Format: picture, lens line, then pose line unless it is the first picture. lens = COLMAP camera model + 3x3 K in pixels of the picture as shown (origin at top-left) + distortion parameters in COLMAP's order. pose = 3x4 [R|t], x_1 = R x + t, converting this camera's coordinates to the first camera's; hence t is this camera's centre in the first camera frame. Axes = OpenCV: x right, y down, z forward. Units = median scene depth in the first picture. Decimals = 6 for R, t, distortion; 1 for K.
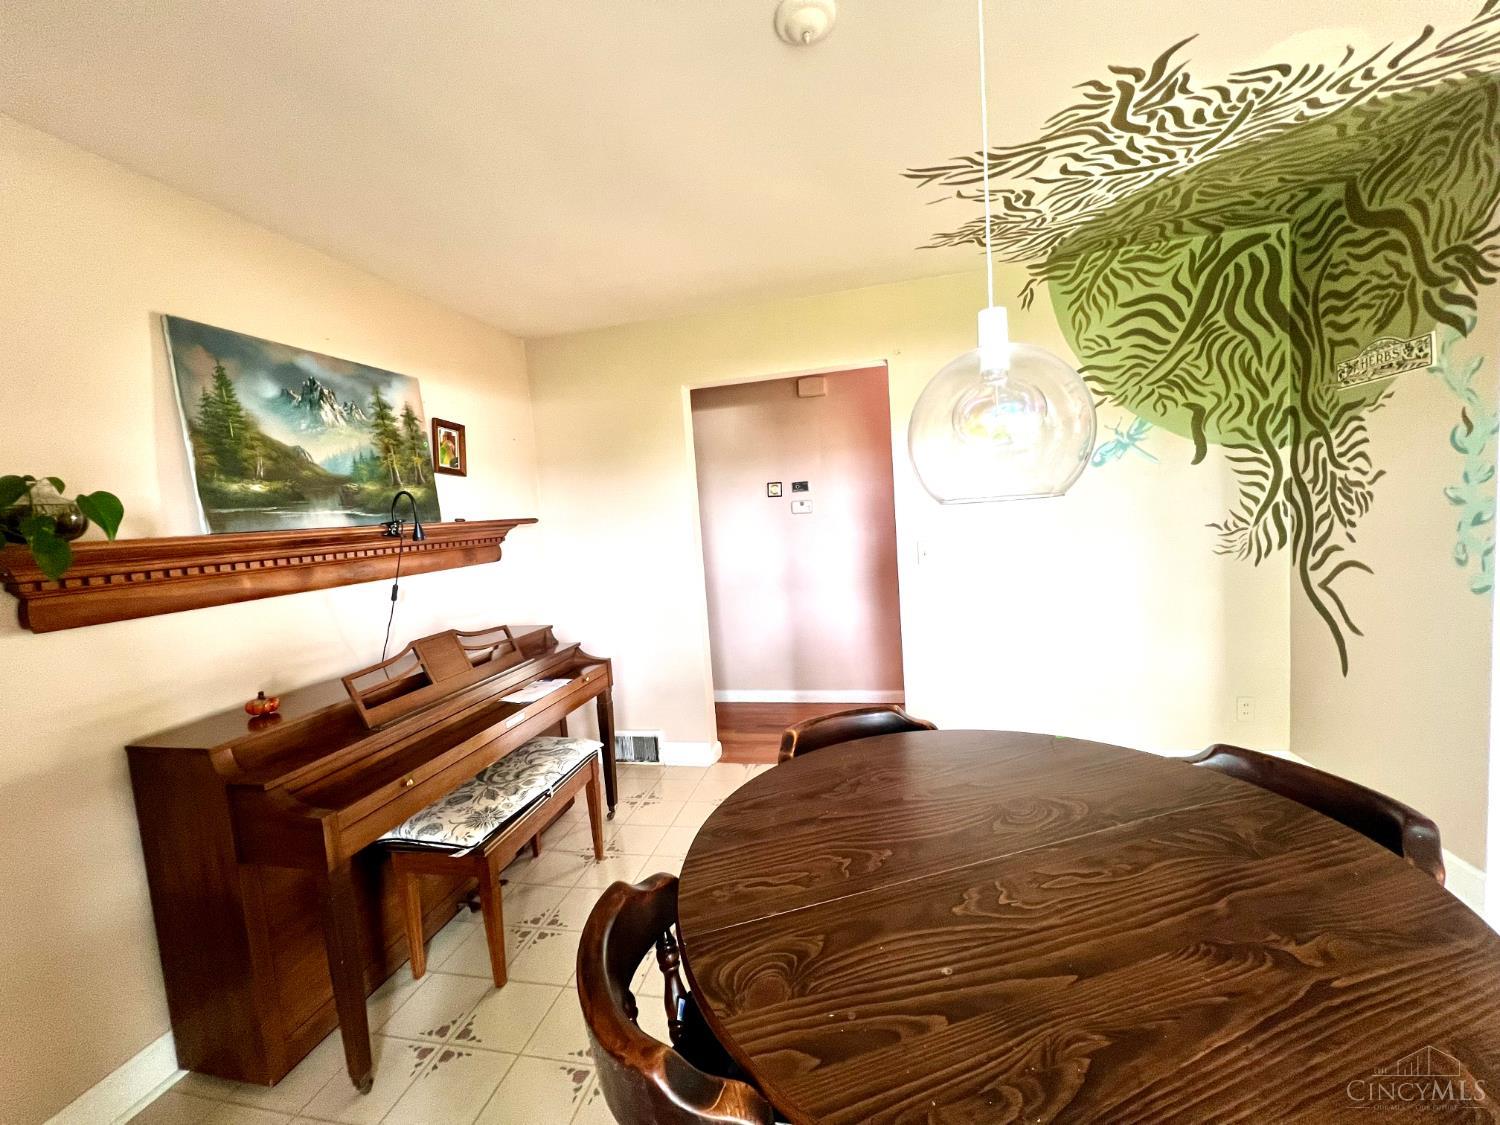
lens RADIAL K [[604.1, 0, 750.0], [0, 604.1, 562.5], [0, 0, 1]] dist [-0.000046, -0.000093]
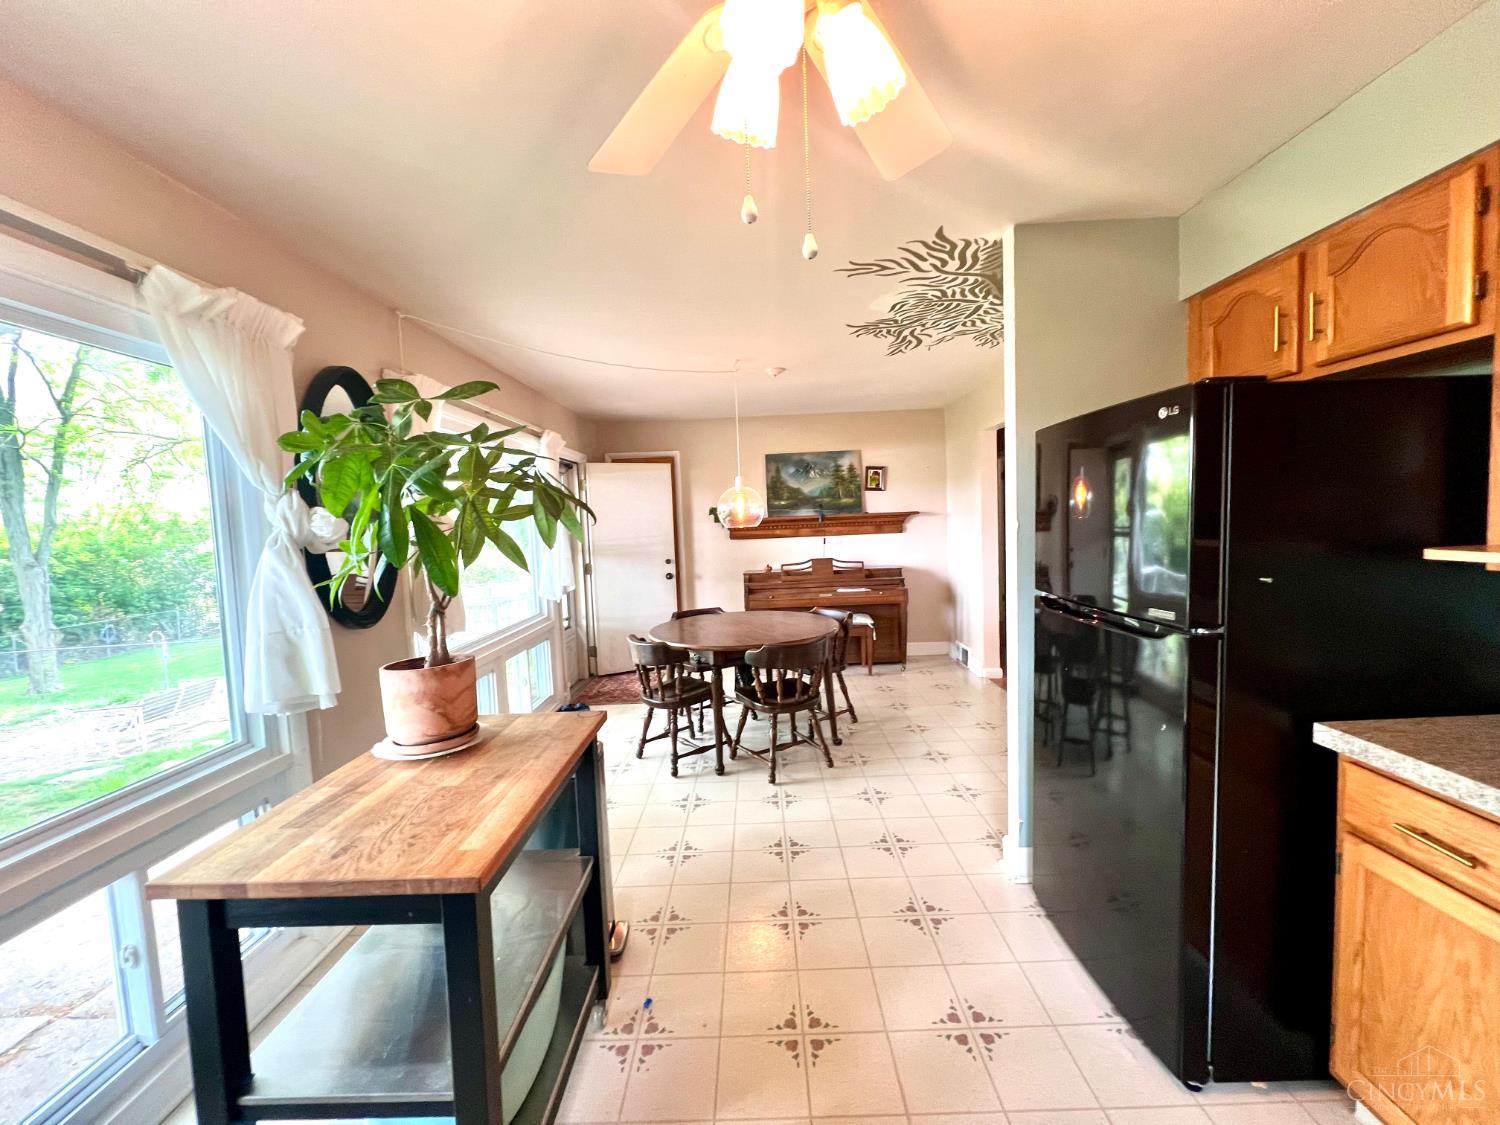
lens RADIAL K [[604.1, 0, 750.0], [0, 604.1, 562.5], [0, 0, 1]] dist [-0.000046, -0.000093]
pose [[0.212494, 0.133472, -0.968004, 1.787303], [-0.055357, 0.990681, 0.124447, -0.156838], [0.975593, 0.027142, 0.217902, 0.114255]]
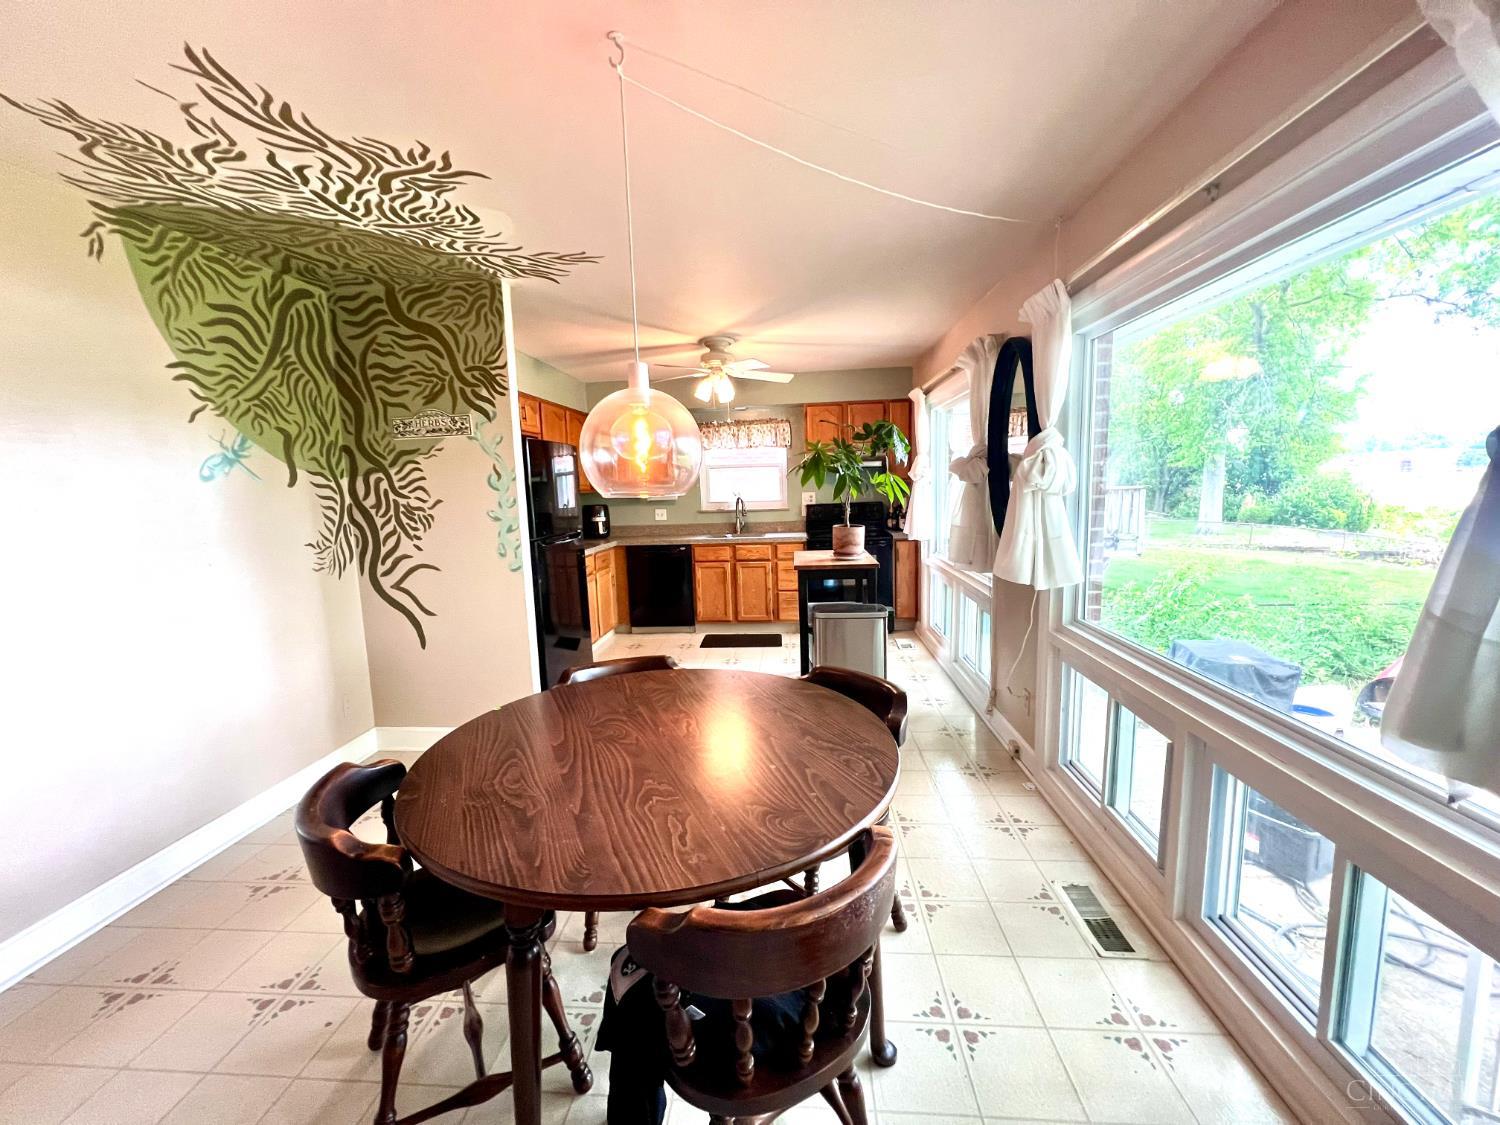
lens RADIAL K [[604.1, 0, 750.0], [0, 604.1, 562.5], [0, 0, 1]] dist [-0.000046, -0.000093]
pose [[-0.146251, -0.049085, 0.988029, -0.473104], [0.125818, 0.989734, 0.067794, -0.005659], [-0.981214, 0.134227, -0.138574, 0.438606]]
